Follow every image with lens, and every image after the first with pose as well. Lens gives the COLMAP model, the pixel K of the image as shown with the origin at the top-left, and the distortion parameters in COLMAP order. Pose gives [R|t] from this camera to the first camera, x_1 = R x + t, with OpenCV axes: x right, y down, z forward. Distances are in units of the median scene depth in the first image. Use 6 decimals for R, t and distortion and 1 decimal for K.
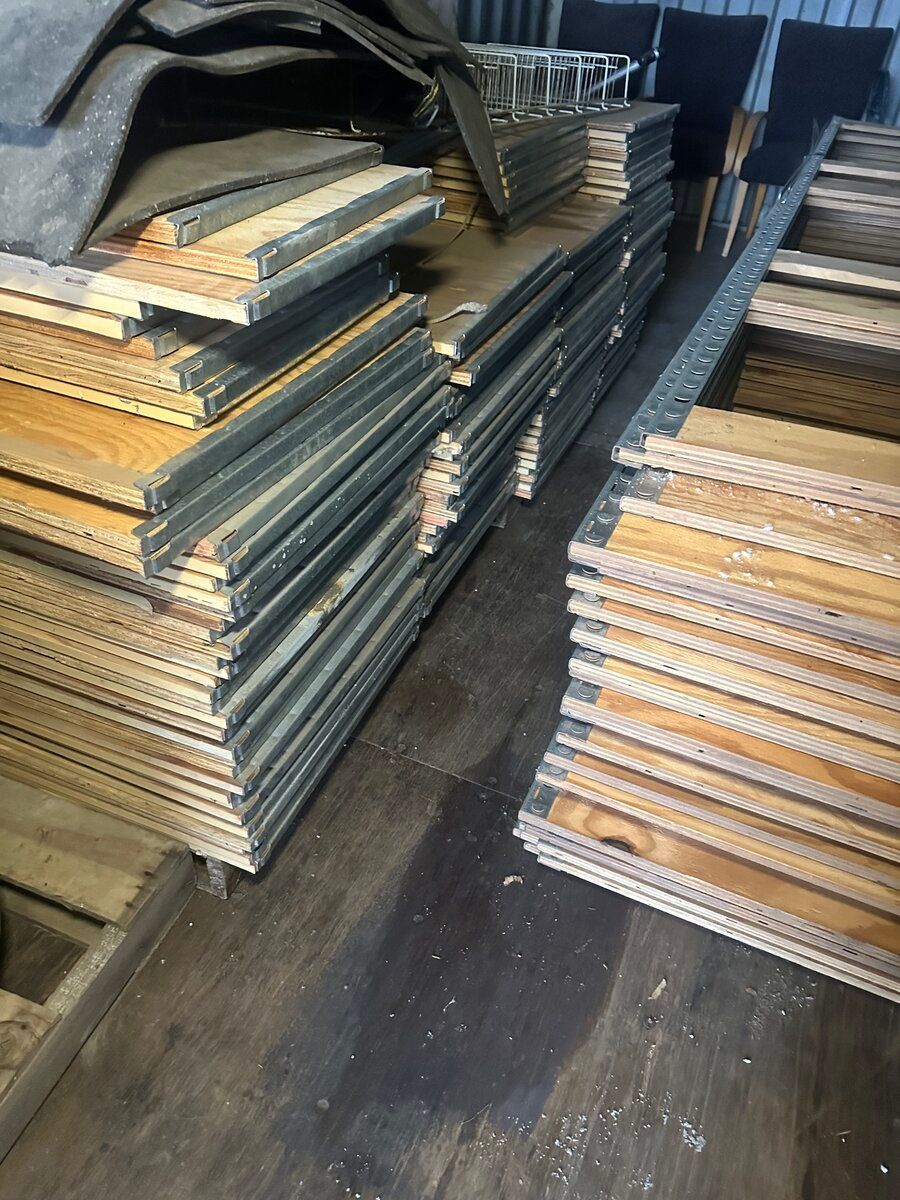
lens RADIAL K [[847.7, 0, 452.3], [0, 847.7, 599.9], [0, 0, 1]] dist [-0.004428, -0.004121]
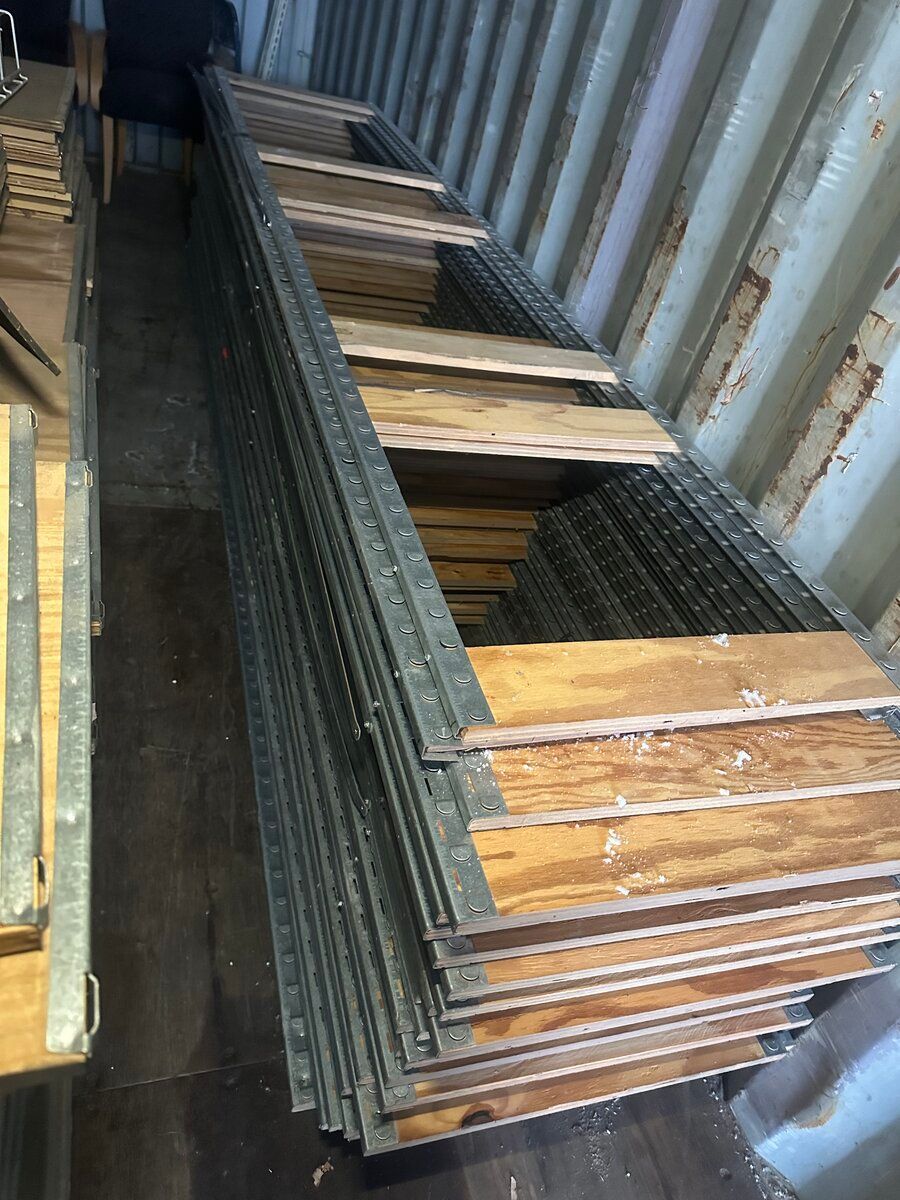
lens RADIAL K [[847.7, 0, 449.8], [0, 847.7, 600.5], [0, 0, 1]] dist [-0.004428, -0.004121]
pose [[0.753232, -0.297347, 0.586707, -0.100740], [0.223550, 0.954617, 0.196806, -0.224514], [-0.618600, -0.017082, 0.785520, 0.178463]]
